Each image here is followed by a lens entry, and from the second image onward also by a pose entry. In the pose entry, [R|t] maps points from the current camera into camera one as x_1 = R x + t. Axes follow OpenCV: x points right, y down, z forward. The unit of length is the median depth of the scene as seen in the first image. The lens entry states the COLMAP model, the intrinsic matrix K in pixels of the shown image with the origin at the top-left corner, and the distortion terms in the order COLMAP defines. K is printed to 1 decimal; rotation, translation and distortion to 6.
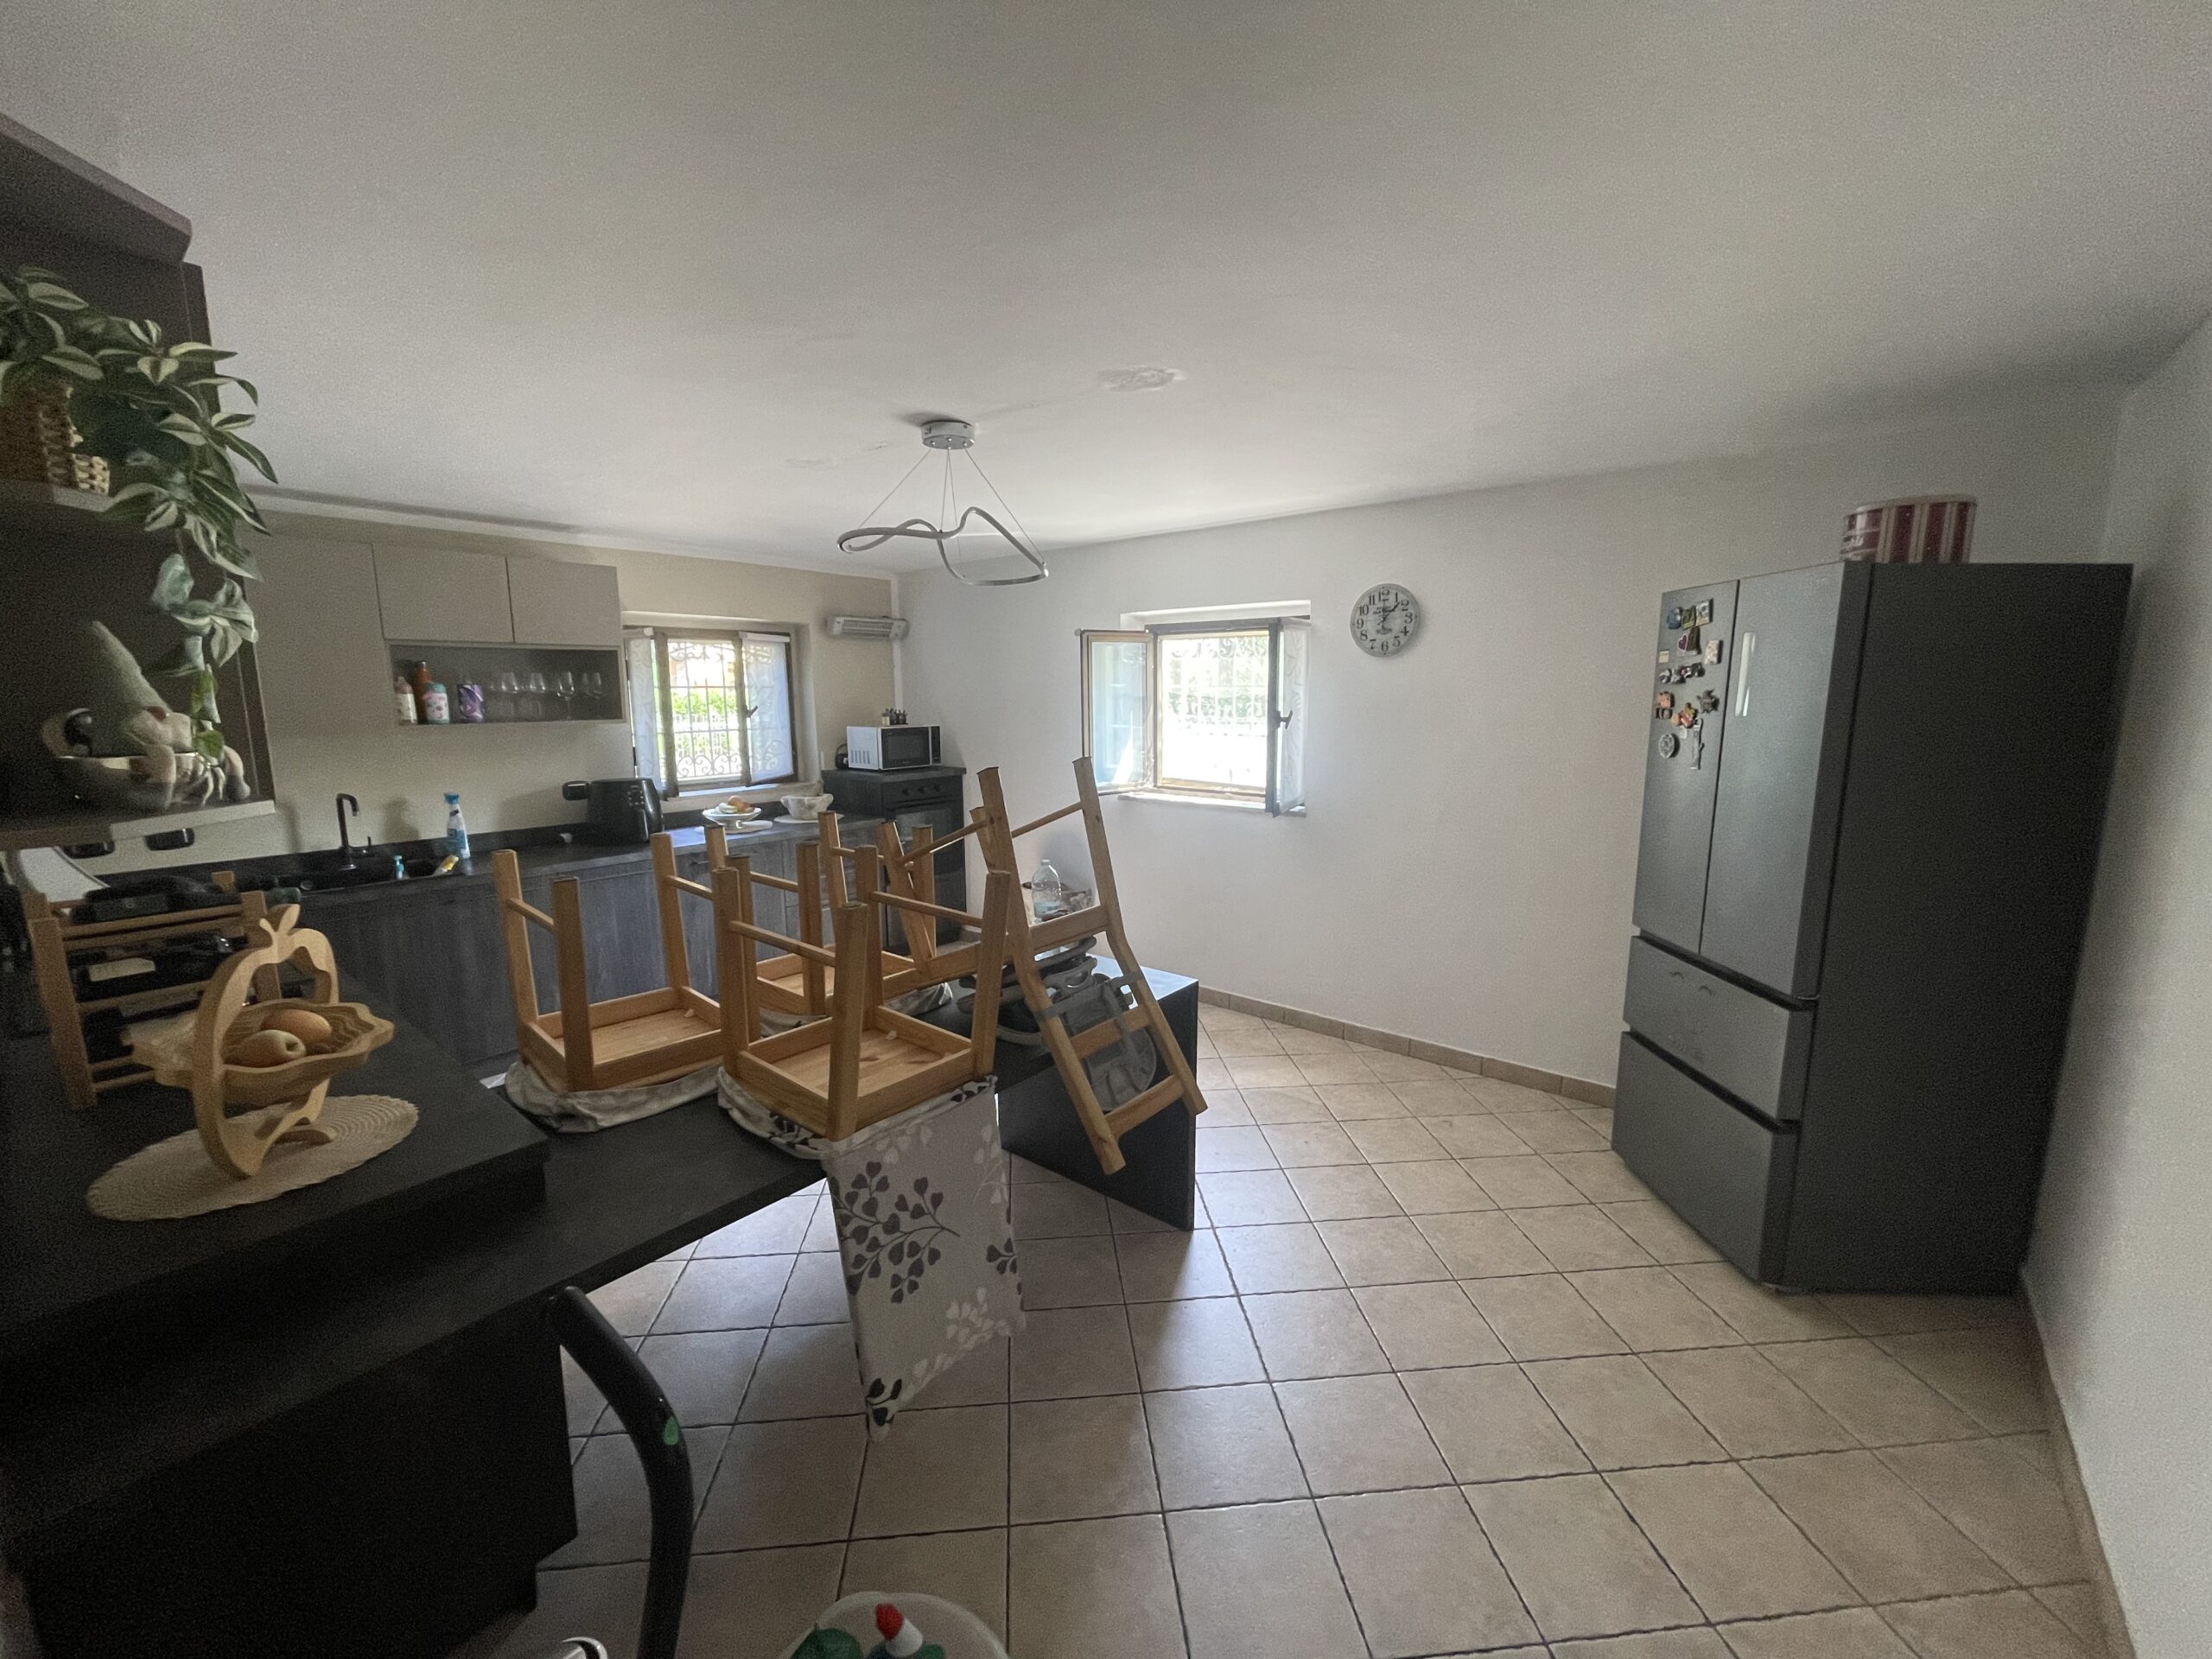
lens RADIAL K [[894.9, 0, 1096.7], [0, 894.9, 830.1], [0, 0, 1]] dist [-0.003547, -0.000212]
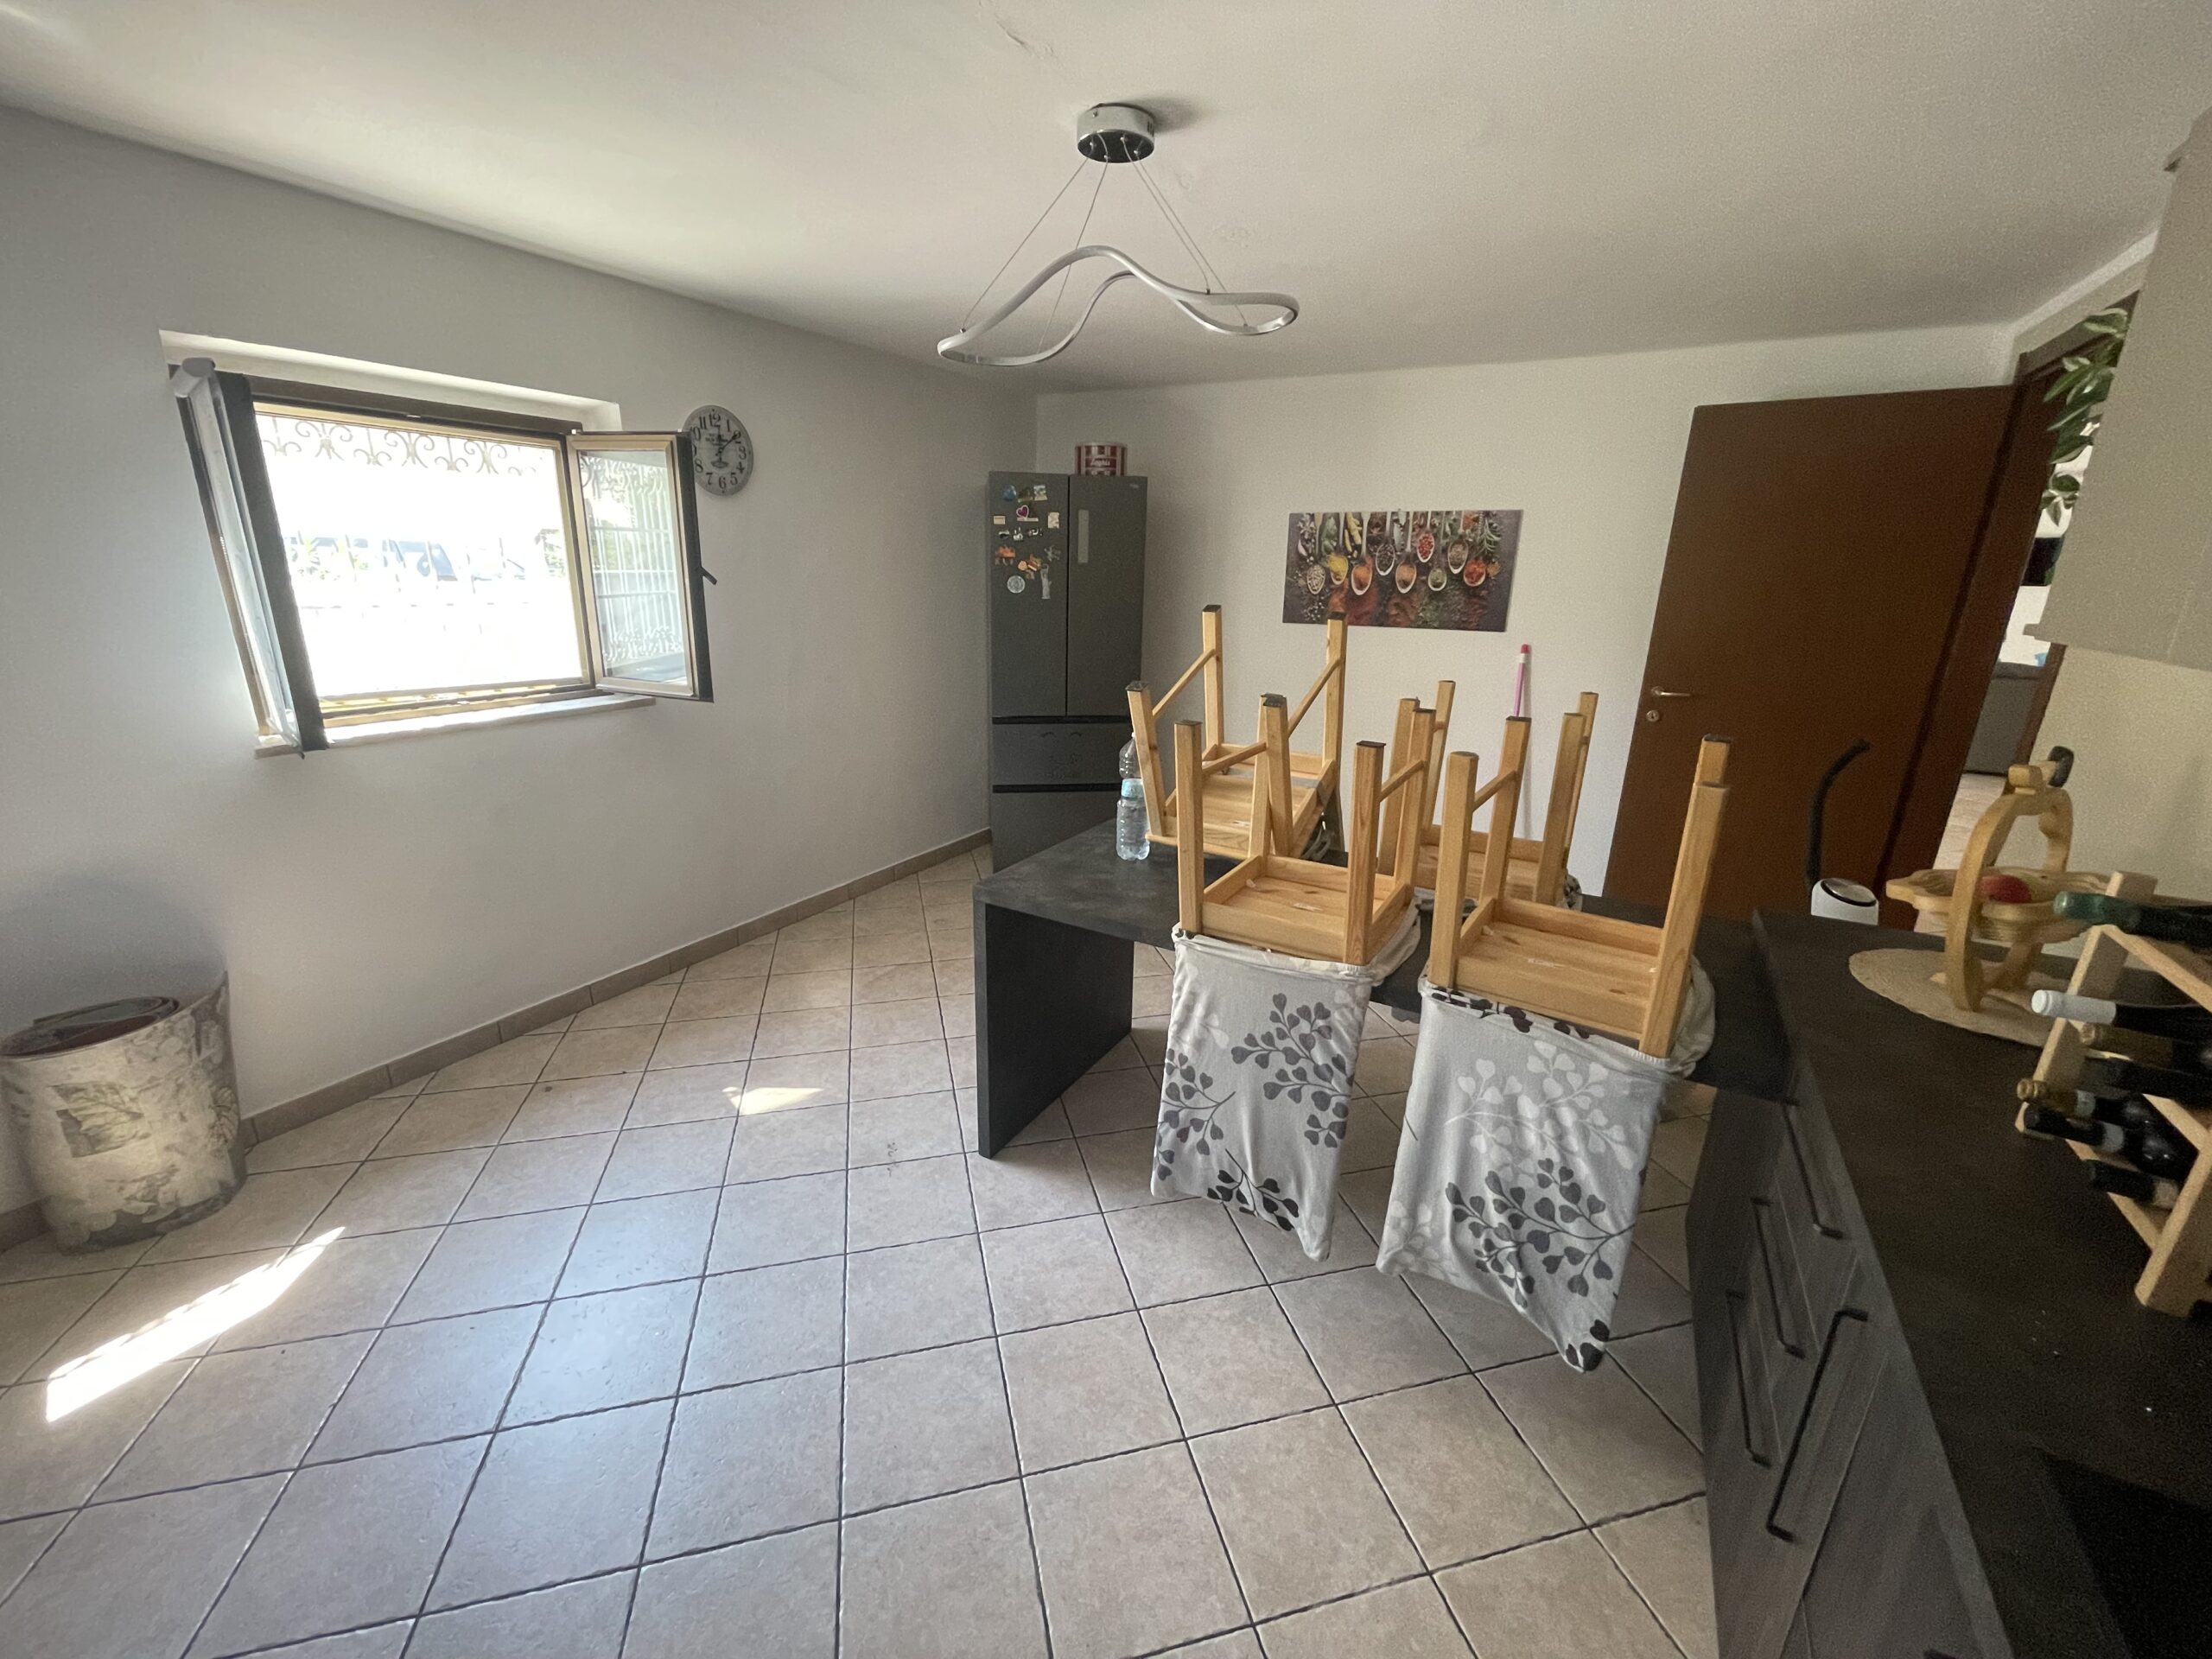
lens RADIAL K [[894.9, 0, 1098.7], [0, 894.9, 822.7], [0, 0, 1]] dist [-0.003547, -0.000212]
pose [[-0.151670, -0.281534, 0.947489, -0.643501], [0.136057, 0.943507, 0.302130, -0.109889], [-0.979022, 0.174736, -0.104798, 0.804488]]
